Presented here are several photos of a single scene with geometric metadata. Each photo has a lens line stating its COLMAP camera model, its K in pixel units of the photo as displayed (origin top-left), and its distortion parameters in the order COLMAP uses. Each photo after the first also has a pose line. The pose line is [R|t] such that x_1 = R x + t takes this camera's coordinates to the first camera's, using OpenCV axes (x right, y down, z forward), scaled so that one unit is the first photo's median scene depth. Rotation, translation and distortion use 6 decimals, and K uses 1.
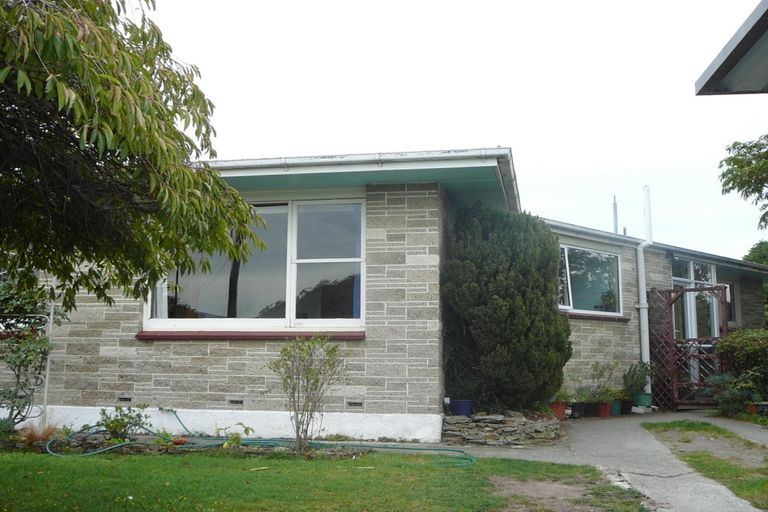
lens RADIAL K [[776.0, 0, 384.0], [0, 776.0, 256.0], [0, 0, 1]] dist [-0.112836, 0.244992]
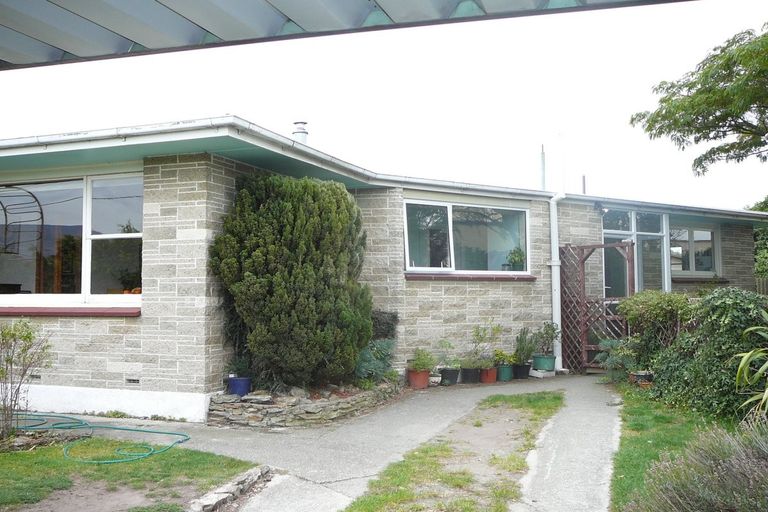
lens RADIAL K [[737.6, 0, 384.0], [0, 737.6, 256.0], [0, 0, 1]] dist [-0.049670, 0.008821]
pose [[0.988303, -0.018274, -0.151407, 0.419662], [0.030318, 0.996522, 0.077623, -0.031670], [0.149461, -0.081305, 0.985419, 0.129253]]
